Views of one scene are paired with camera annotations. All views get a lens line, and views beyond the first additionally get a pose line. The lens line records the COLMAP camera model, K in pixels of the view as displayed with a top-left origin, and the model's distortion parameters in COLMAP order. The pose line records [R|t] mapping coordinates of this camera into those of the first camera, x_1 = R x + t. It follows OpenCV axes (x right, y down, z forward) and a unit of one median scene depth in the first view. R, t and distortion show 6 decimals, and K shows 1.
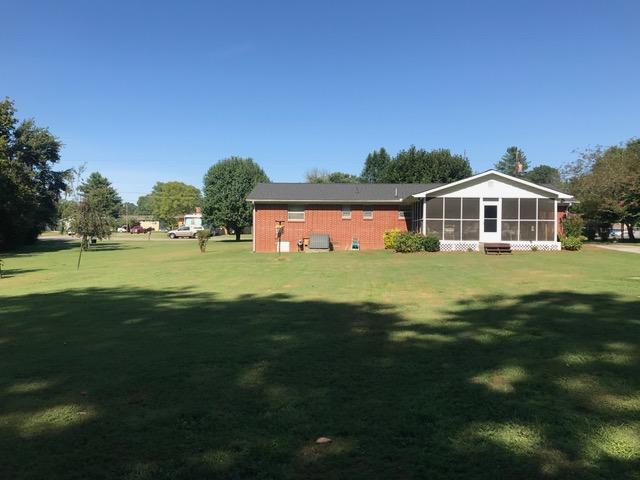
lens RADIAL K [[518.5, 0, 320.0], [0, 518.5, 240.0], [0, 0, 1]] dist [0.020468, -0.007434]
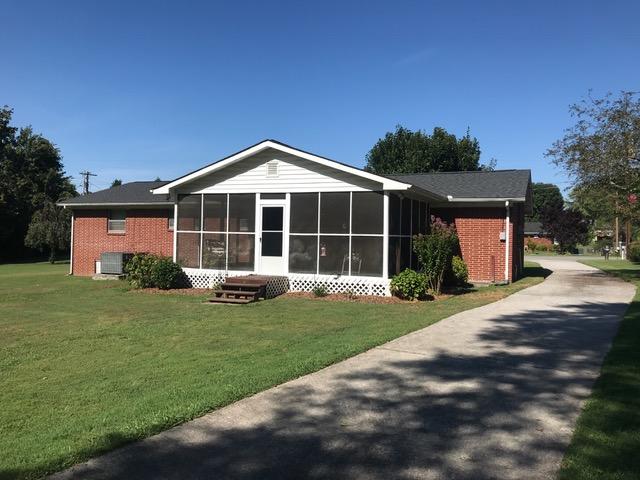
lens RADIAL K [[518.5, 0, 320.0], [0, 518.5, 240.0], [0, 0, 1]] dist [0.020468, -0.007434]
pose [[0.943500, 0.006540, -0.331308, 0.554619], [-0.011101, 0.999868, -0.011875, -0.026020], [0.331187, 0.014882, 0.943448, 0.505777]]
